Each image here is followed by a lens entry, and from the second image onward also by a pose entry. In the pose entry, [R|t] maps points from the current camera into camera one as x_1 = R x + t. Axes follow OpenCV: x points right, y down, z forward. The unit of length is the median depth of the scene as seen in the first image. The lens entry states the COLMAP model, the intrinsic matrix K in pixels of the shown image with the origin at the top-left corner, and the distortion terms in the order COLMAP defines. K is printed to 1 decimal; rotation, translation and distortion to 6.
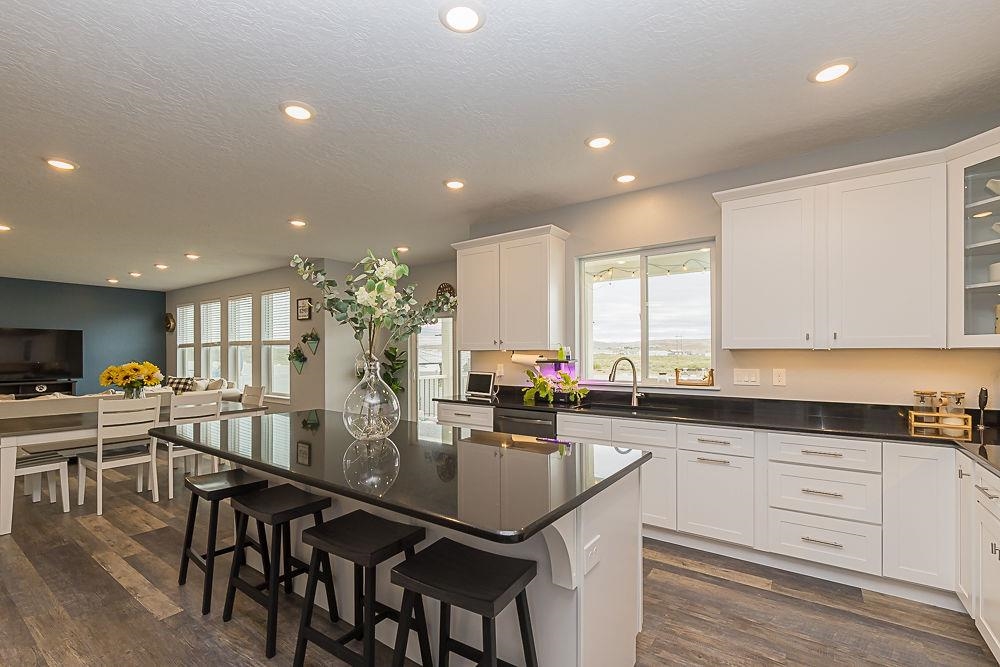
lens RADIAL K [[459.3, 0, 504.2], [0, 459.3, 351.4], [0, 0, 1]] dist [0.016521, -0.000157]
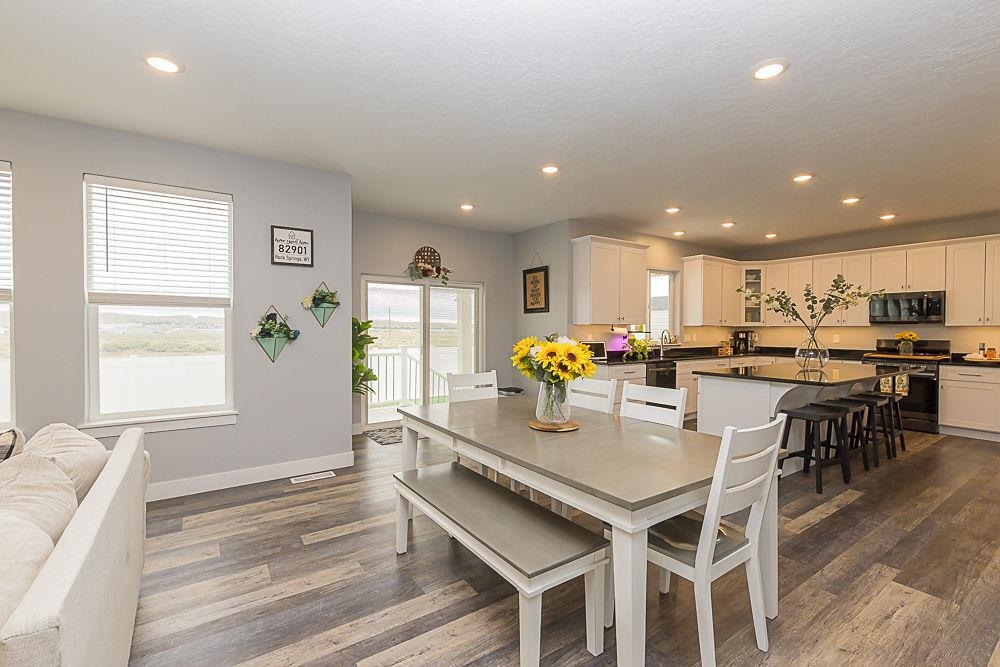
lens RADIAL K [[447.7, 0, 490.3], [0, 447.7, 338.1], [0, 0, 1]] dist [-0.002775, -0.000484]
pose [[0.317932, -0.011009, 0.948050, -0.880551], [0.000253, 0.999934, 0.011526, 0.014183], [-0.948114, -0.003424, 0.317913, 0.593225]]
